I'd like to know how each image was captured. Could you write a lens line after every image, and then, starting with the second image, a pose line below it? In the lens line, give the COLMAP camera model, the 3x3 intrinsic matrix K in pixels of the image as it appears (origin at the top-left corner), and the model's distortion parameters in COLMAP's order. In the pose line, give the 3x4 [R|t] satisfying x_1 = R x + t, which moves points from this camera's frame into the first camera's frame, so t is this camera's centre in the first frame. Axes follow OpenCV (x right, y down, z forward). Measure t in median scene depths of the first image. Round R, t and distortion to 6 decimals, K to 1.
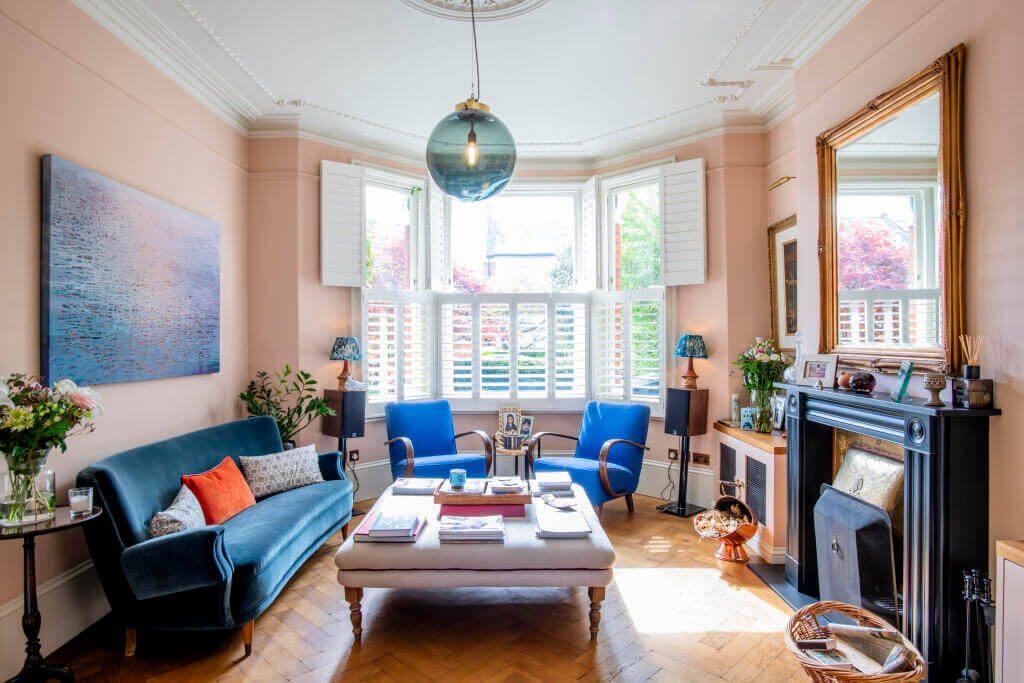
lens RADIAL K [[593.8, 0, 503.5], [0, 593.8, 339.8], [0, 0, 1]] dist [-0.027538, 0.001259]
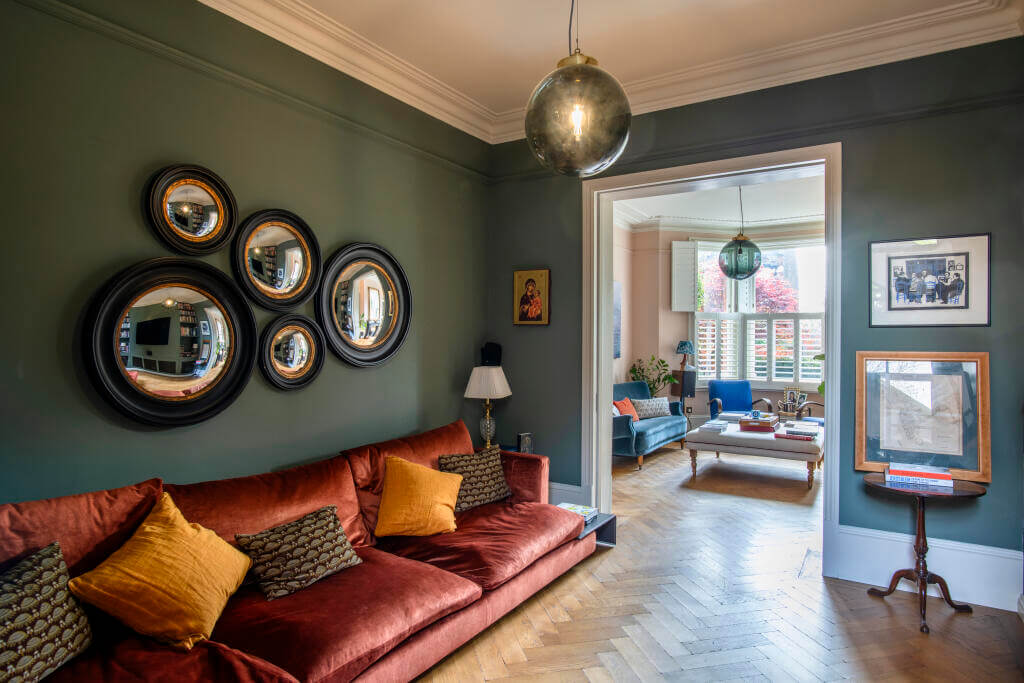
lens RADIAL K [[593.8, 0, 503.5], [0, 593.8, 339.8], [0, 0, 1]] dist [-0.027538, 0.001259]
pose [[0.842659, 0.008333, -0.538383, 0.224034], [-0.011790, 0.999926, -0.002977, 0.004154], [0.538318, 0.008856, 0.842695, -0.764663]]
